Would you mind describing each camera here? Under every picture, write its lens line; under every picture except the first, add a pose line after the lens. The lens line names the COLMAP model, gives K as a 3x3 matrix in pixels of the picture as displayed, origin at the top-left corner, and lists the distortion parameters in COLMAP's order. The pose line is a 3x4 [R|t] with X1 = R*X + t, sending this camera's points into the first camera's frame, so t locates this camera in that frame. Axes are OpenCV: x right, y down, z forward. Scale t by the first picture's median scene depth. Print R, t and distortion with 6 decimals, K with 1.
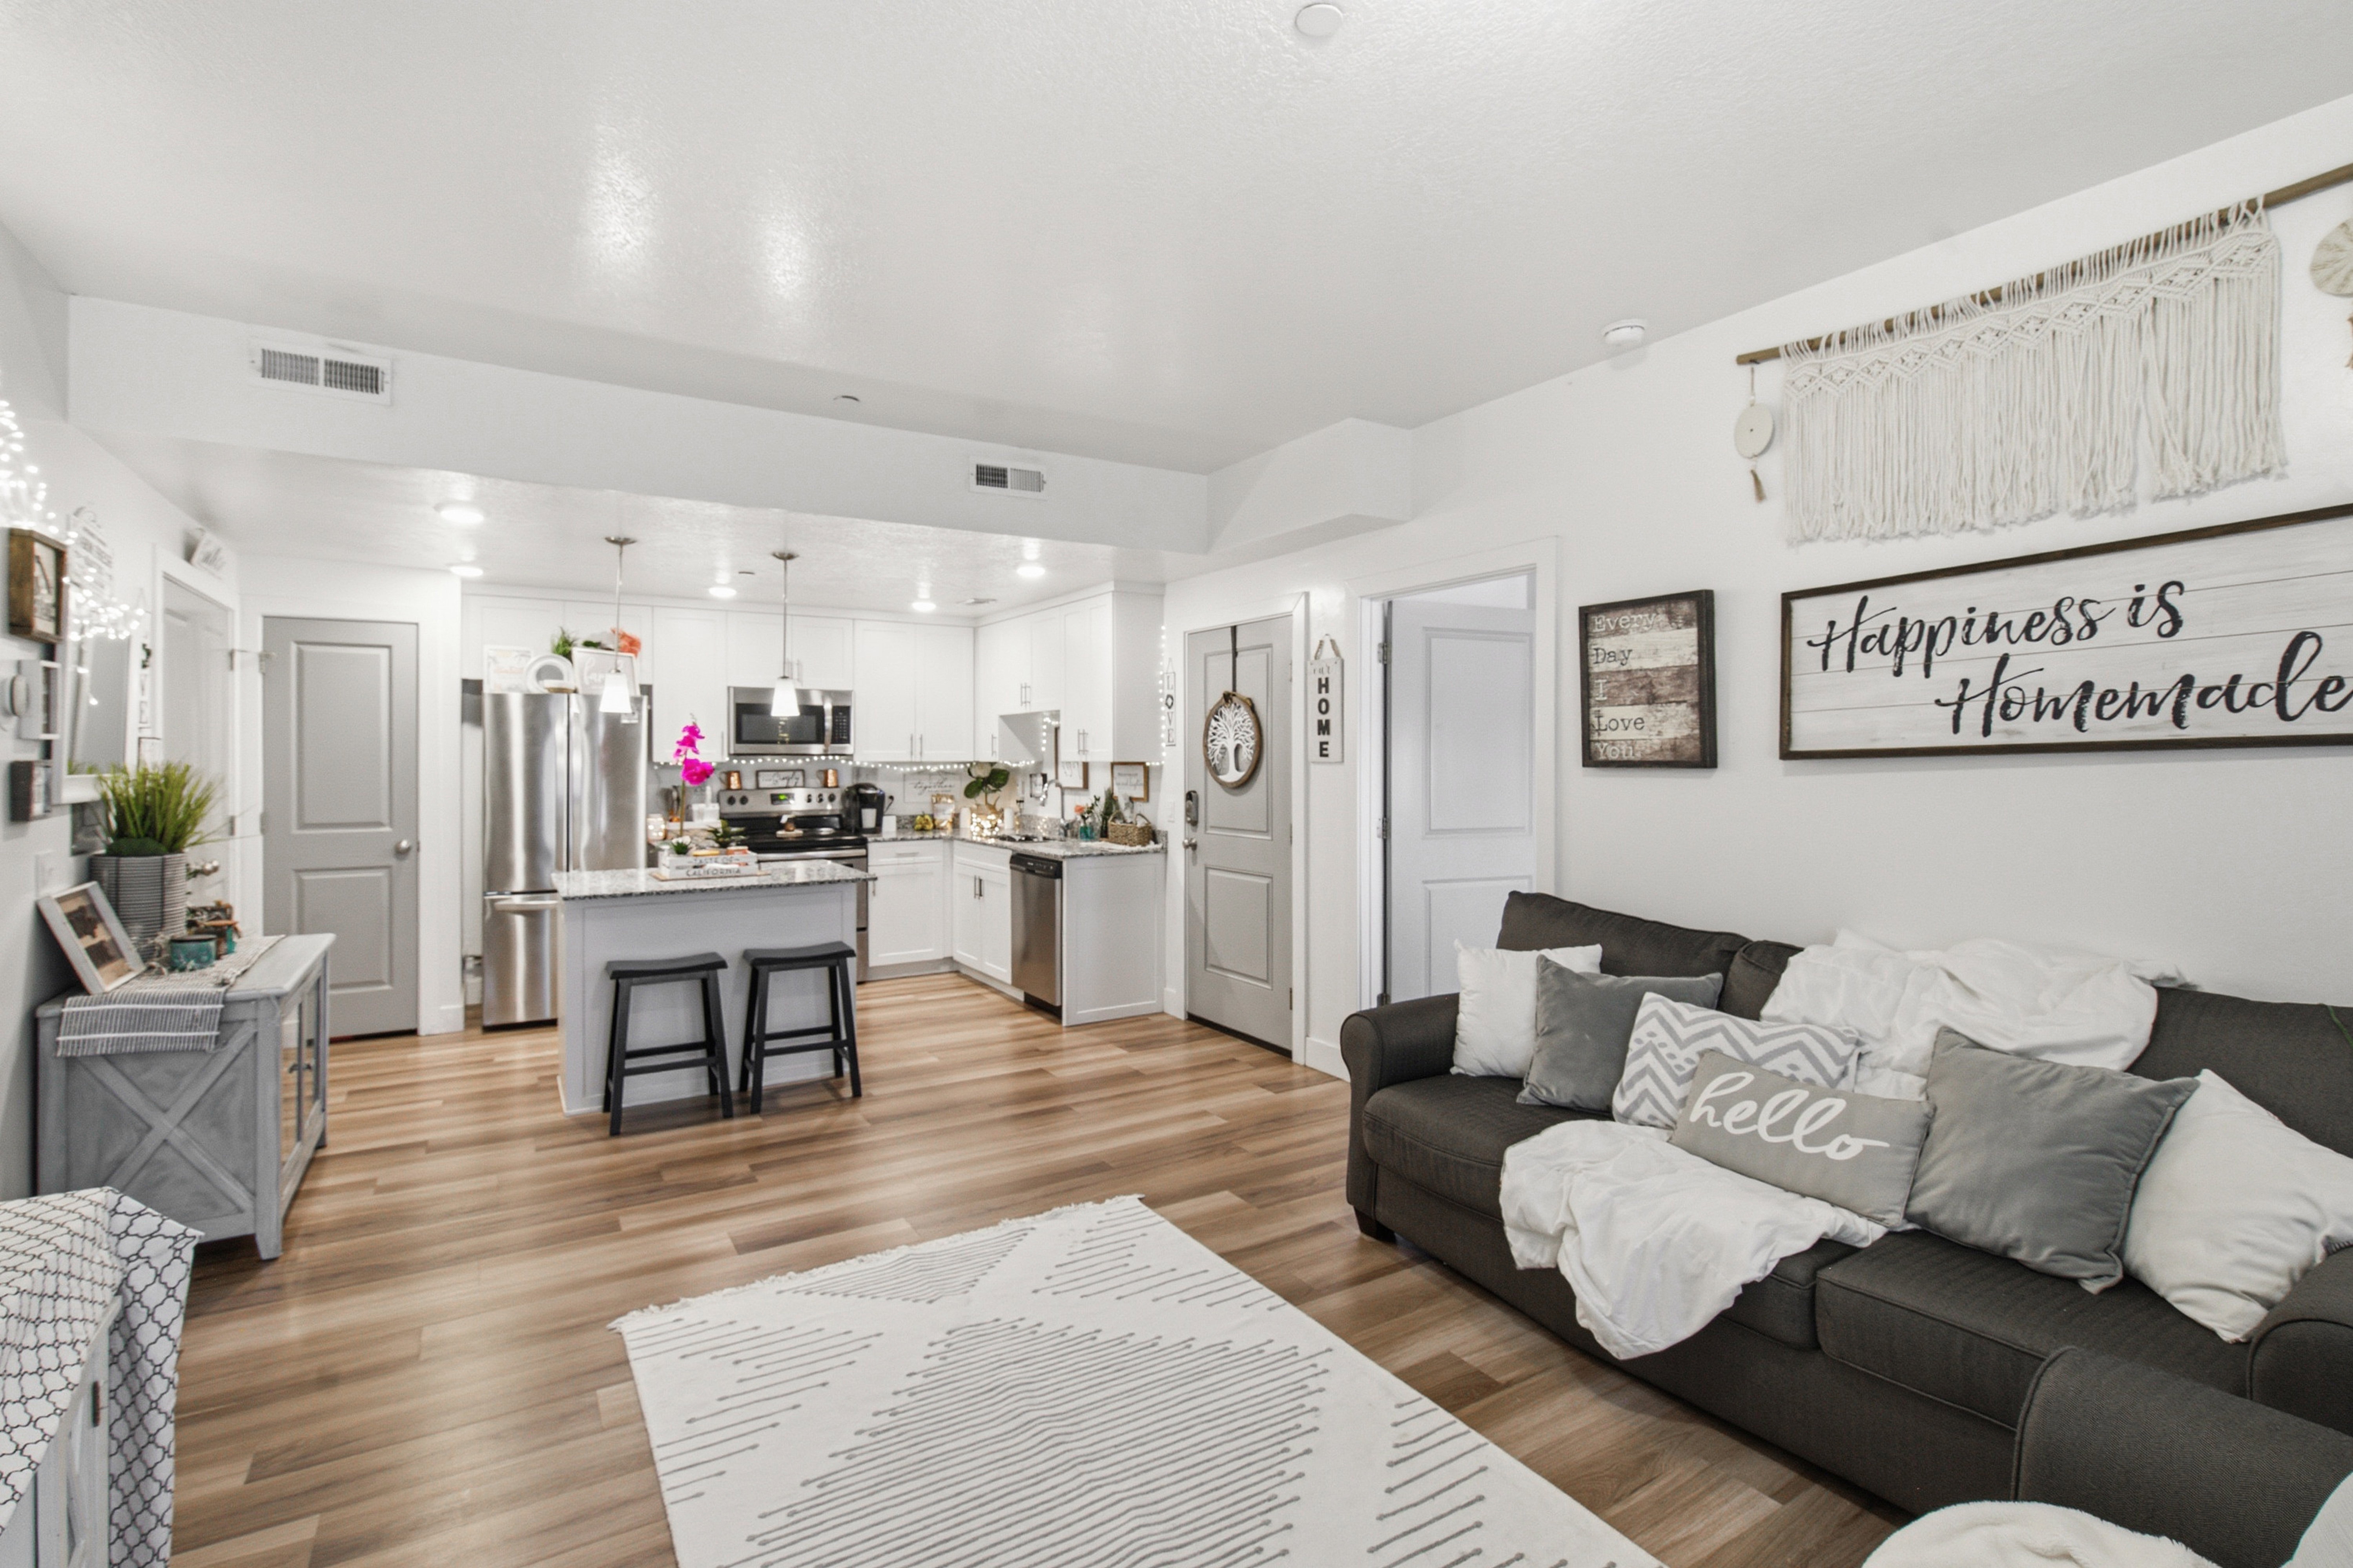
lens RADIAL K [[1117.7, 0, 1181.4], [0, 1117.7, 753.5], [0, 0, 1]] dist [0.011061, -0.002743]
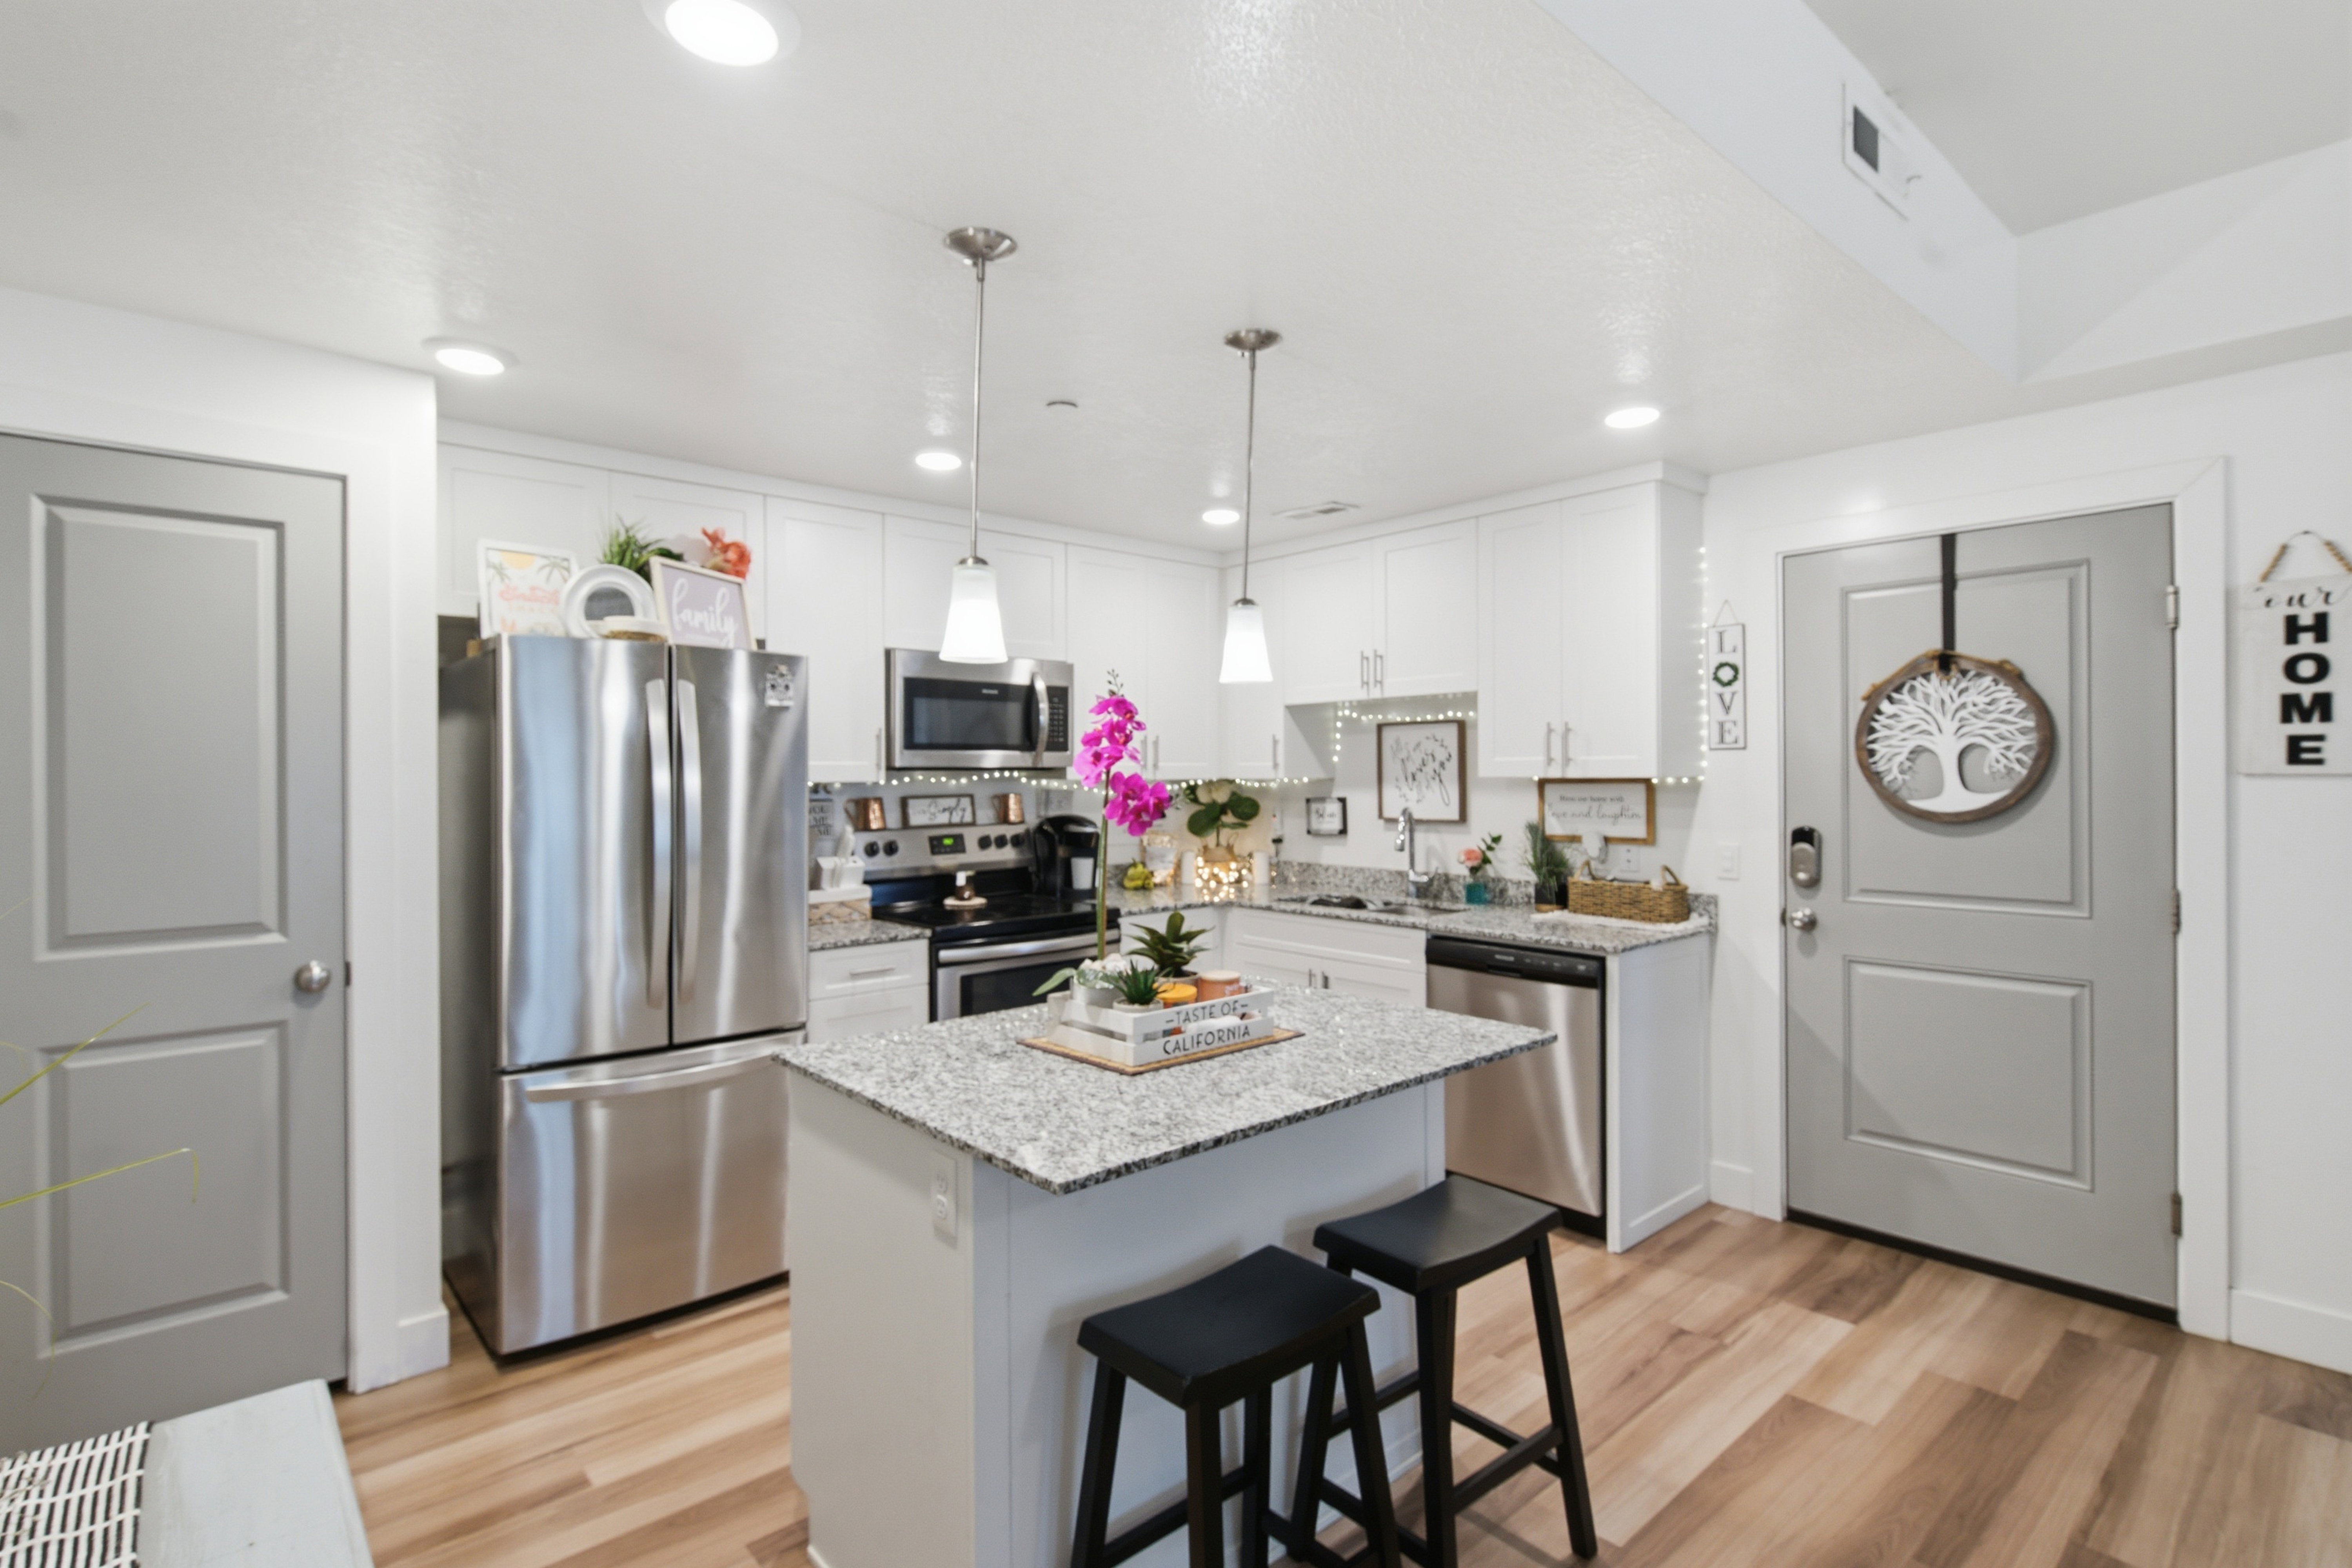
lens RADIAL K [[1141.4, 0, 1171.5], [0, 1141.4, 773.7], [0, 0, 1]] dist [-0.000210, 0.000902]
pose [[0.985792, -0.004797, 0.167904, -0.469072], [0.004523, 0.999988, 0.002015, 0.003653], [-0.167912, -0.001227, 0.985801, 0.538591]]
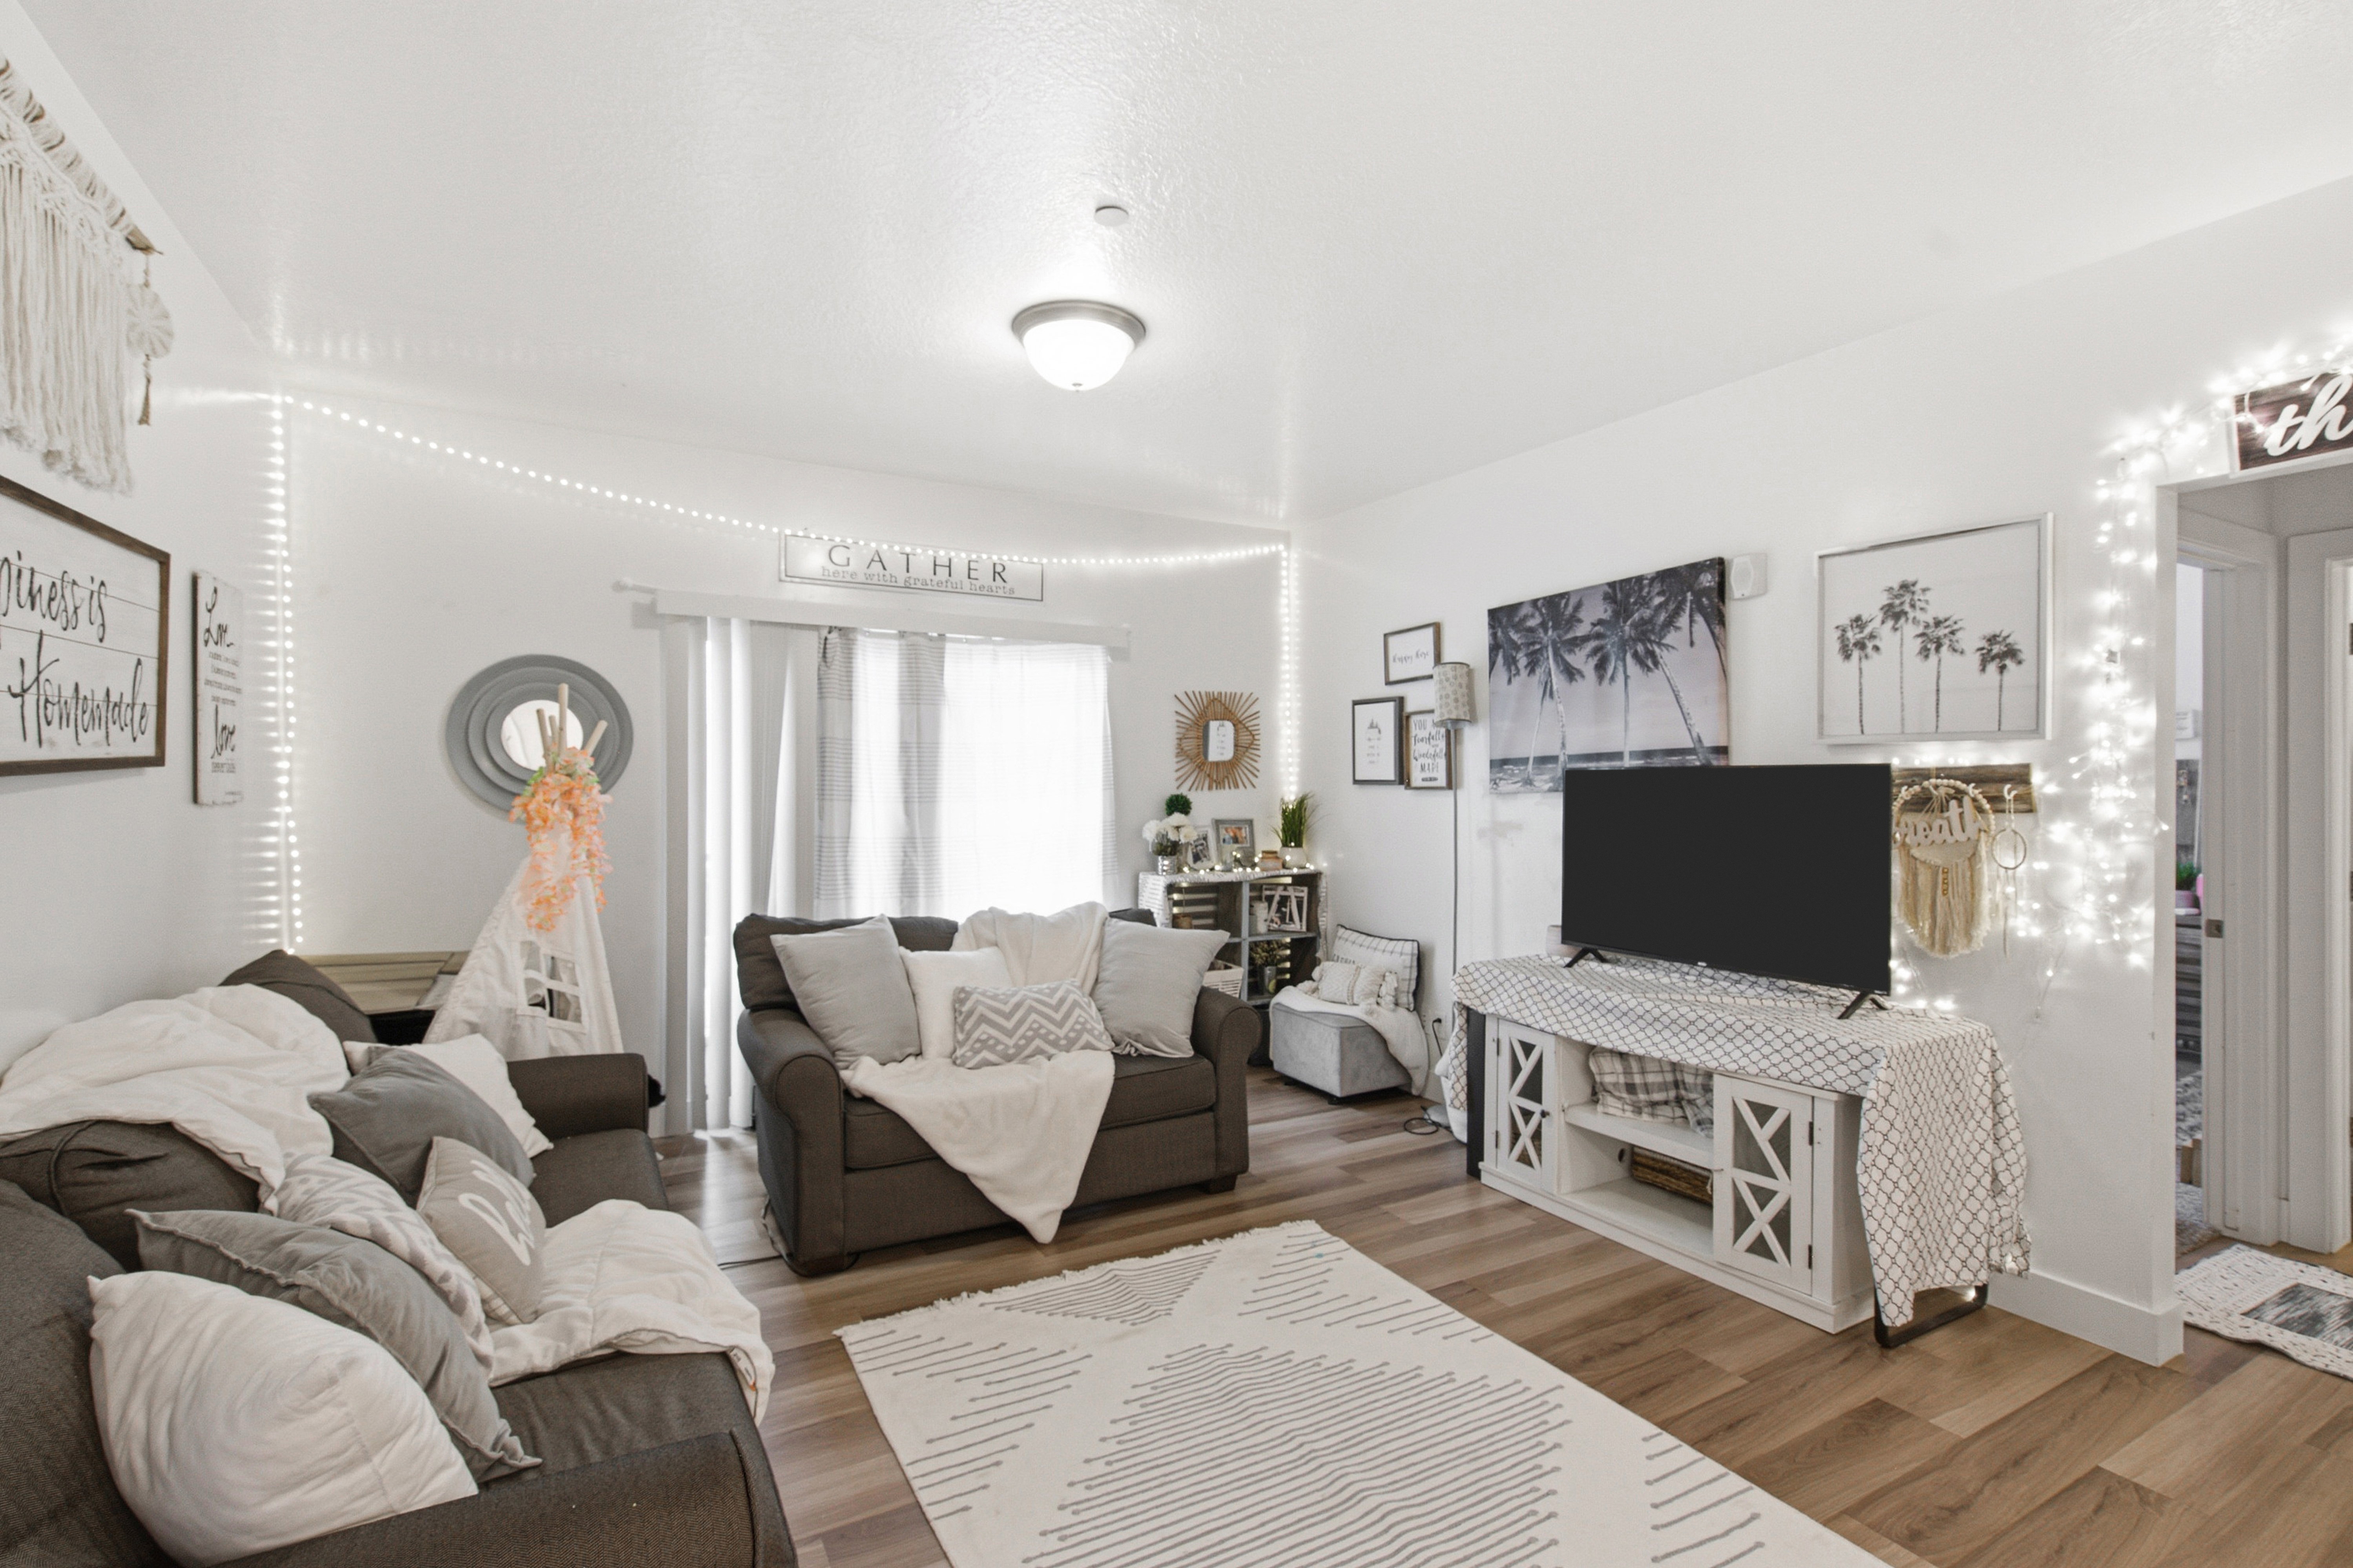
lens RADIAL K [[1073.0, 0, 1161.3], [0, 1073.0, 781.3], [0, 0, 1]] dist [0.004789, -0.001615]
pose [[-0.998925, -0.002120, 0.046309, 0.000078], [-0.002160, 0.999997, -0.000800, 0.002429], [-0.046307, -0.000899, -0.998927, 0.877067]]
